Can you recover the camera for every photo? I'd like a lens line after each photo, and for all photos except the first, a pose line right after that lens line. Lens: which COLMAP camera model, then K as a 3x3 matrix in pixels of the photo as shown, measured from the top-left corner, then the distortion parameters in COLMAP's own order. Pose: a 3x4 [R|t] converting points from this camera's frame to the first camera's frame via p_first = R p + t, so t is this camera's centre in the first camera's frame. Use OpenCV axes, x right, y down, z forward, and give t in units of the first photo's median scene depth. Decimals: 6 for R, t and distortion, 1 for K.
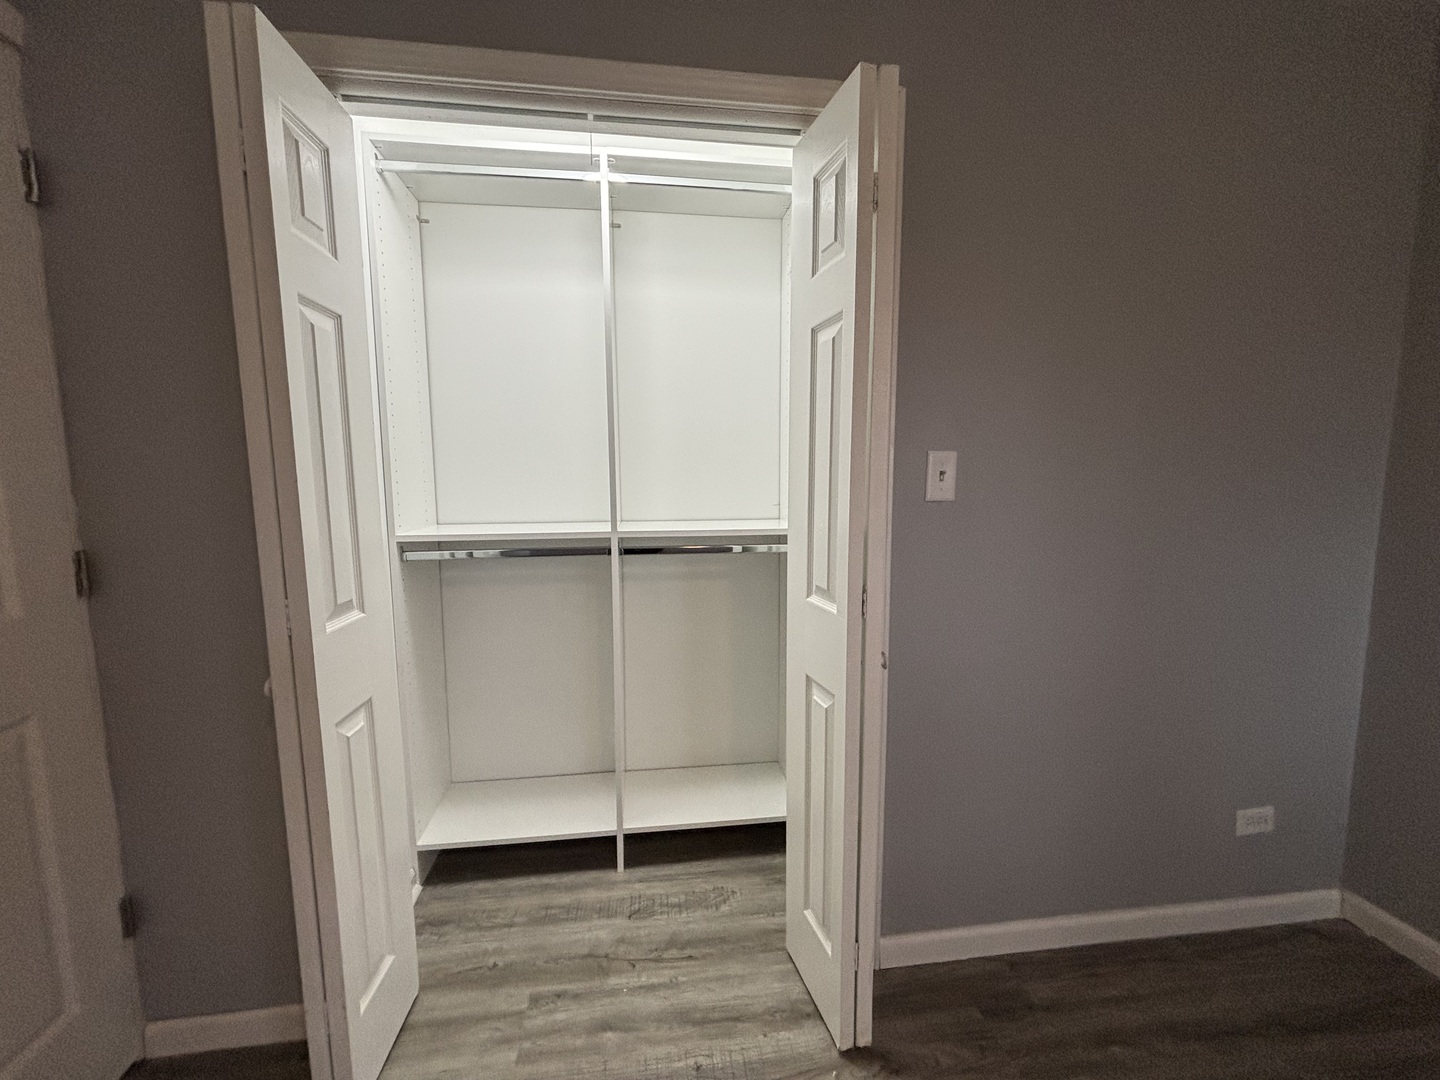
lens RADIAL K [[582.2, 0, 716.4], [0, 582.2, 540.7], [0, 0, 1]] dist [0.000170, 0.000162]
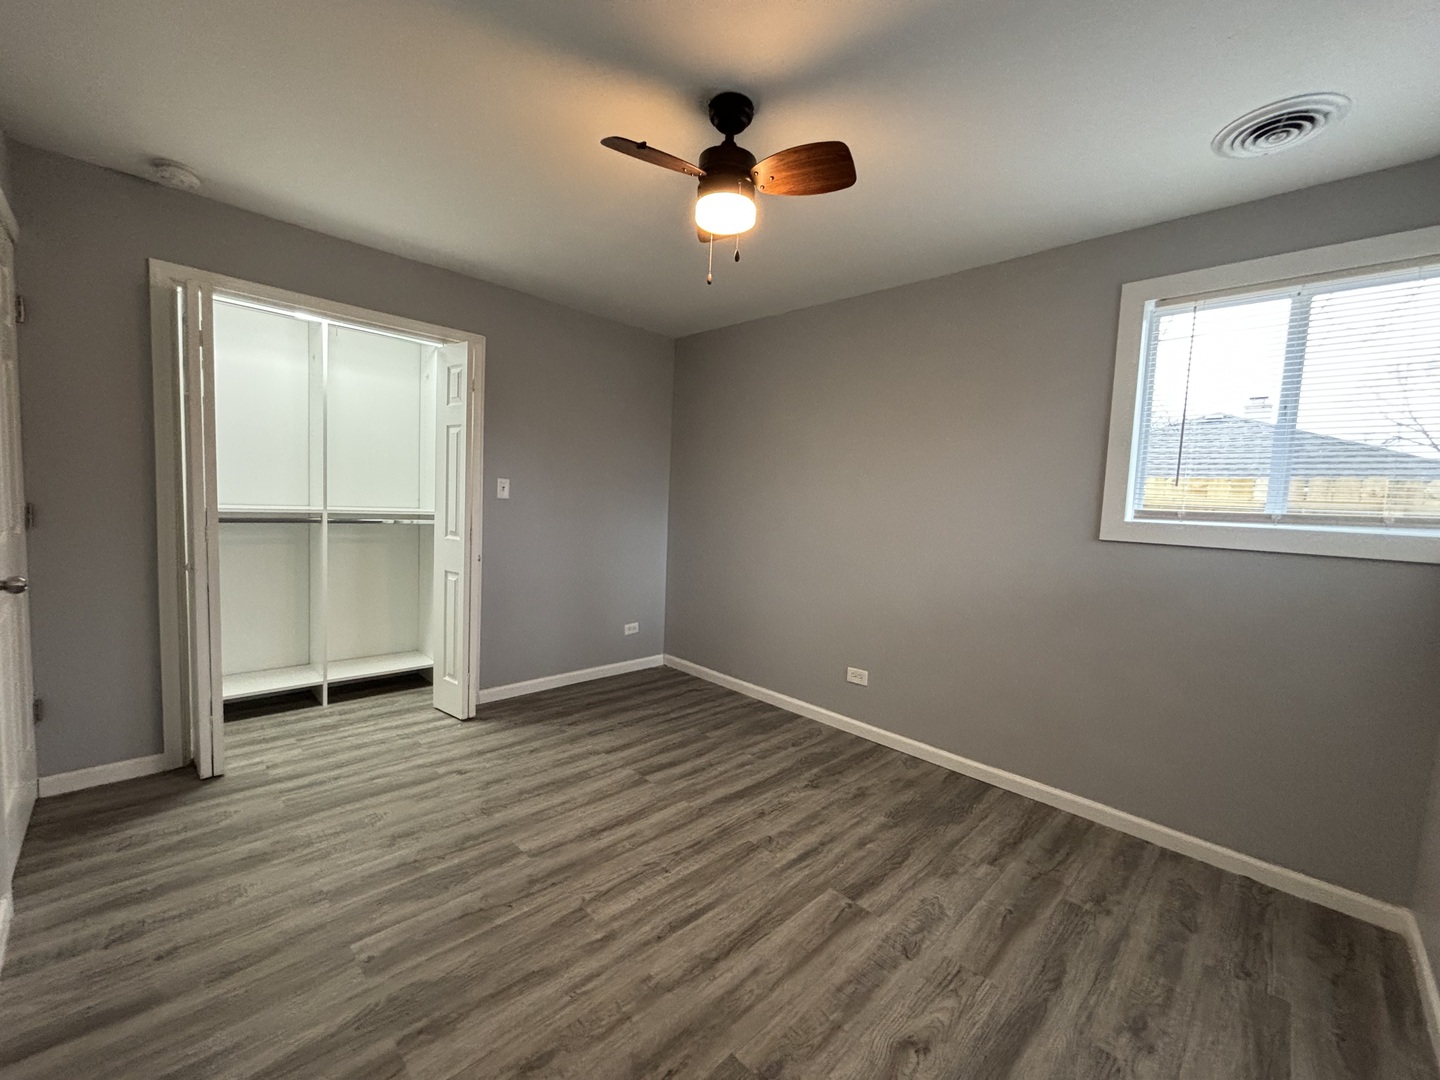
lens RADIAL K [[580.9, 0, 714.6], [0, 580.9, 541.1], [0, 0, 1]] dist [0.001399, 0.002511]
pose [[0.799037, -0.002740, 0.601276, -0.346103], [0.015229, 0.999761, -0.015682, 0.149003], [-0.601089, 0.021688, 0.798887, -1.372161]]
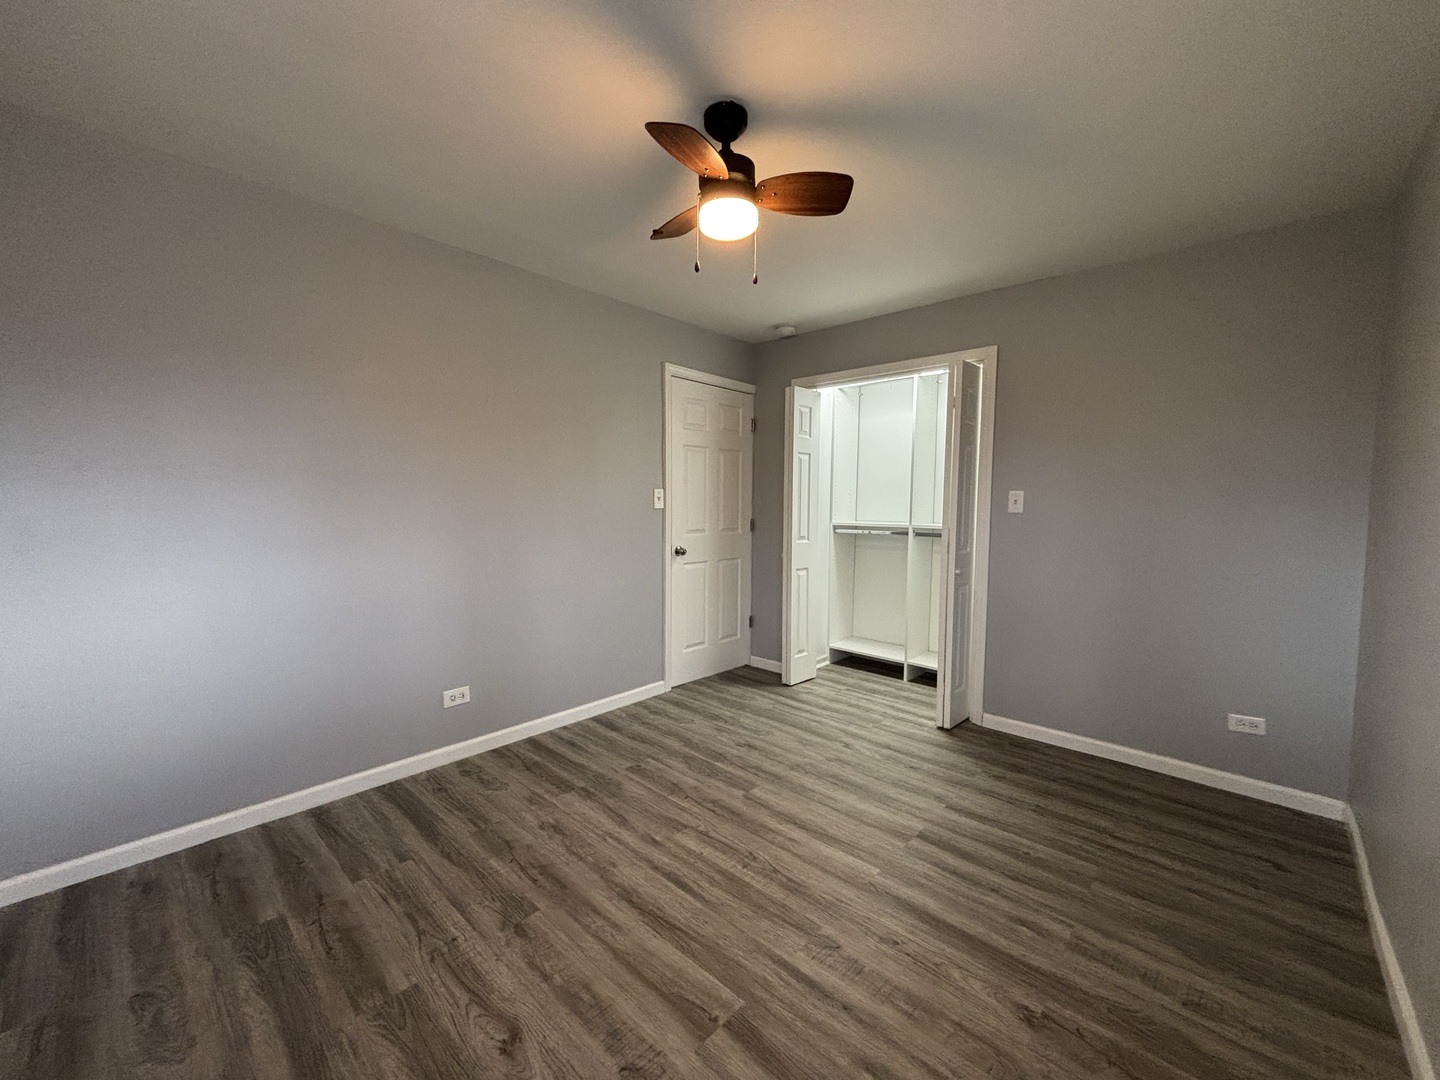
lens RADIAL K [[582.2, 0, 716.4], [0, 582.2, 540.7], [0, 0, 1]] dist [0.000170, 0.000162]
pose [[0.636170, 0.064413, -0.768855, 1.275508], [-0.095586, 0.995412, 0.004303, 0.127498], [0.765605, 0.070754, 0.639409, -1.202086]]
